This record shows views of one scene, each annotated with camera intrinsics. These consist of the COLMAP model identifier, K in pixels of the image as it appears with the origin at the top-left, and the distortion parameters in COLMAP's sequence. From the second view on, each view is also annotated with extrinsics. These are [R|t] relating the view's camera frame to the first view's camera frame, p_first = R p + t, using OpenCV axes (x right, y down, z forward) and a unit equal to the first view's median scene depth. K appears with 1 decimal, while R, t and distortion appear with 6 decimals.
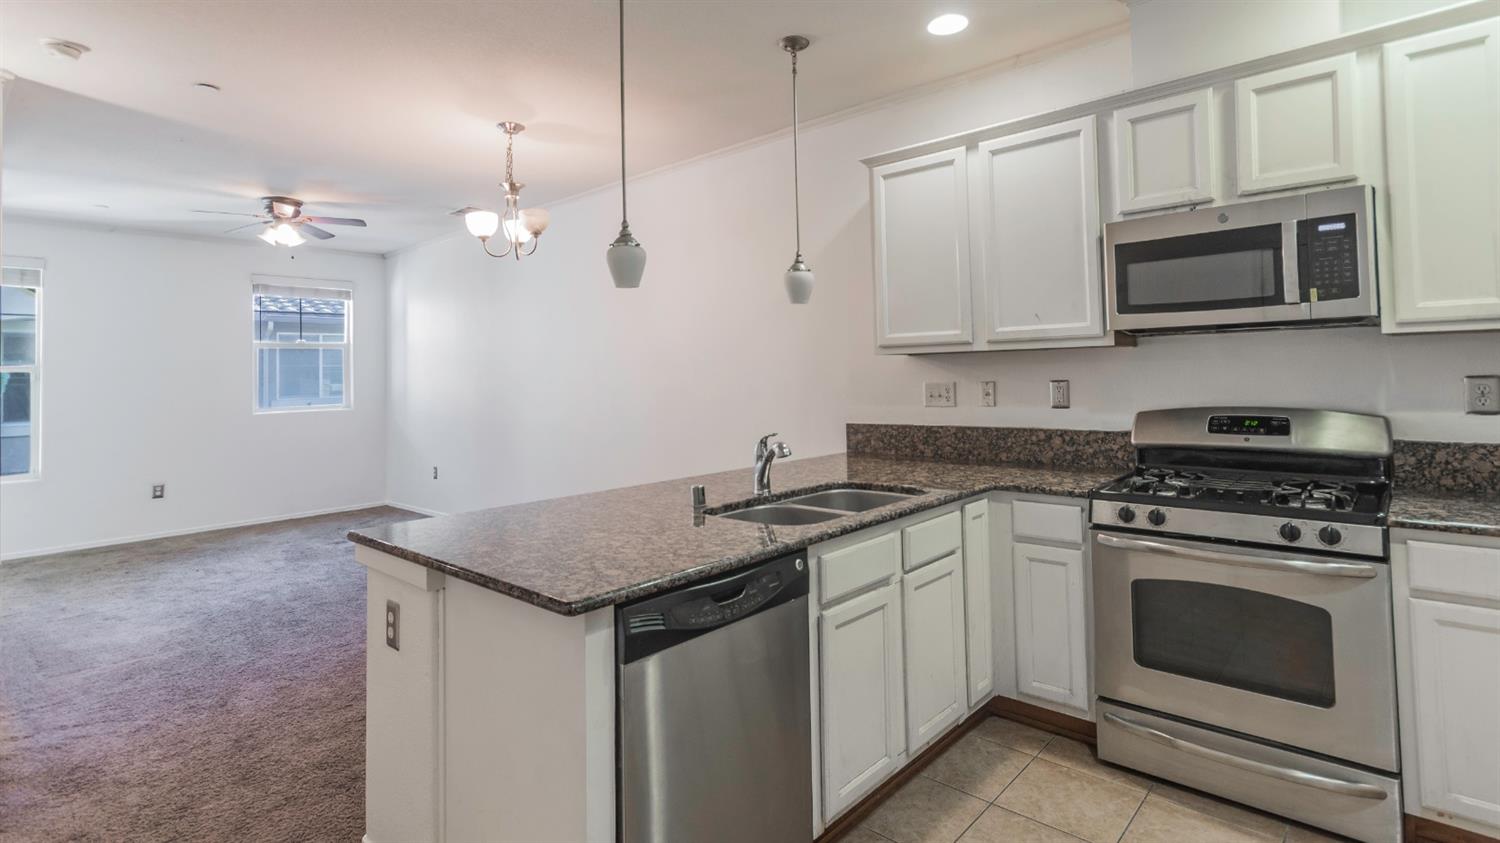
lens RADIAL K [[732.8, 0, 766.7], [0, 732.8, 349.2], [0, 0, 1]] dist [0.007025, 0.000900]
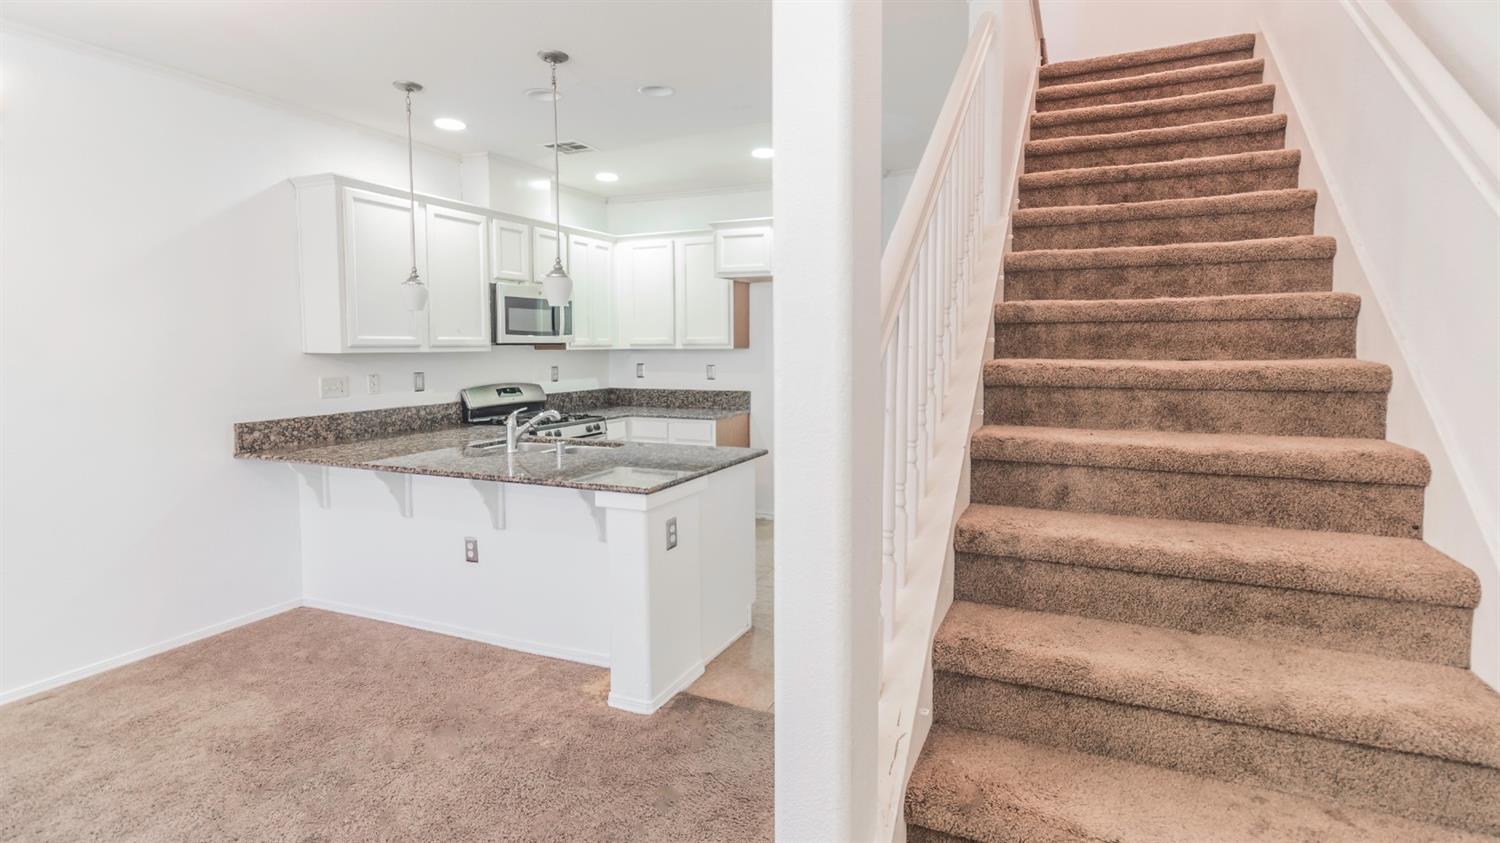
lens RADIAL K [[732.8, 0, 769.3], [0, 732.8, 385.6], [0, 0, 1]] dist [0.007025, 0.000900]
pose [[-0.306979, -0.028234, 0.951297, -1.516955], [-0.020208, 0.999528, 0.023144, 0.024907], [-0.951502, -0.012119, -0.307405, 0.967389]]
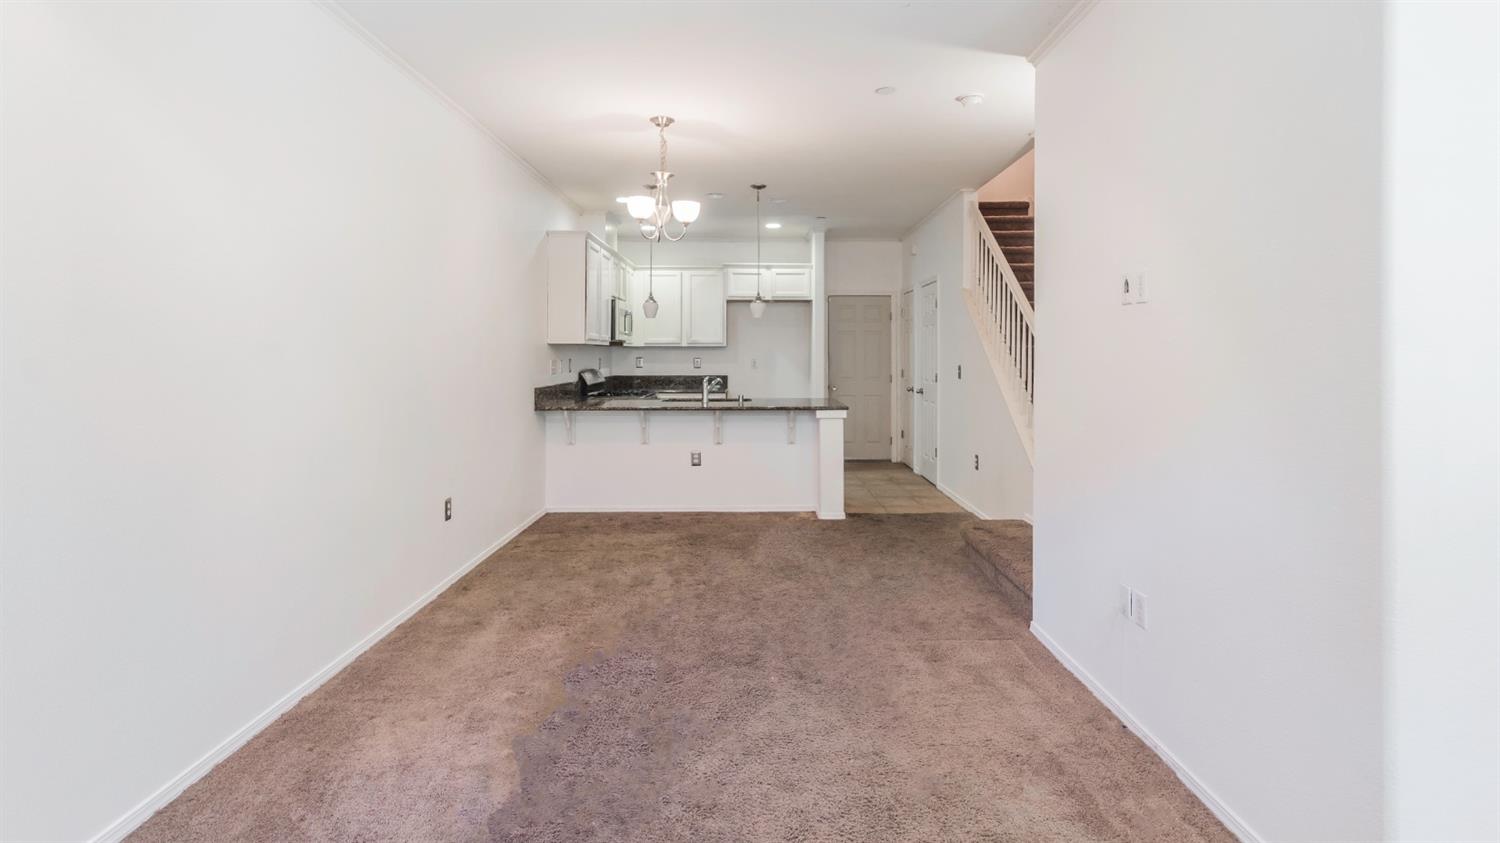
lens RADIAL K [[732.8, 0, 769.6], [0, 732.8, 348.7], [0, 0, 1]] dist [0.007025, 0.000900]
pose [[-0.677258, 0.028835, 0.735180, -1.942585], [-0.009123, 0.998826, -0.047579, 0.133844], [-0.735689, -0.038930, -0.676200, 2.498847]]
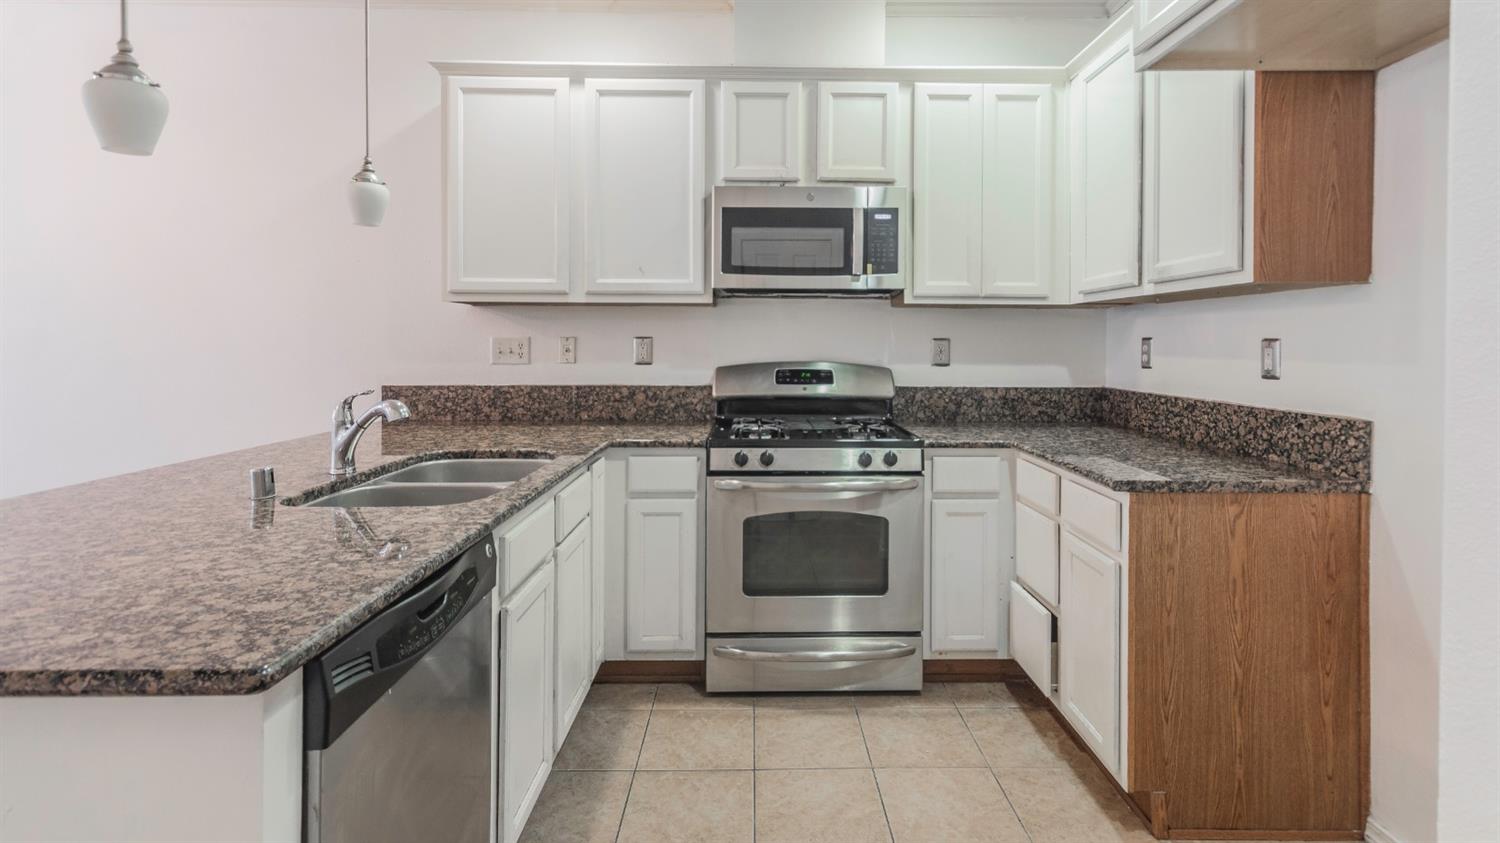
lens RADIAL K [[732.8, 0, 769.1], [0, 732.8, 343.8], [0, 0, 1]] dist [0.007025, 0.000900]
pose [[0.734754, 0.024686, 0.677884, -0.193951], [-0.044709, 0.998927, 0.012082, 0.039330], [-0.676859, -0.039185, 0.735069, 0.176213]]
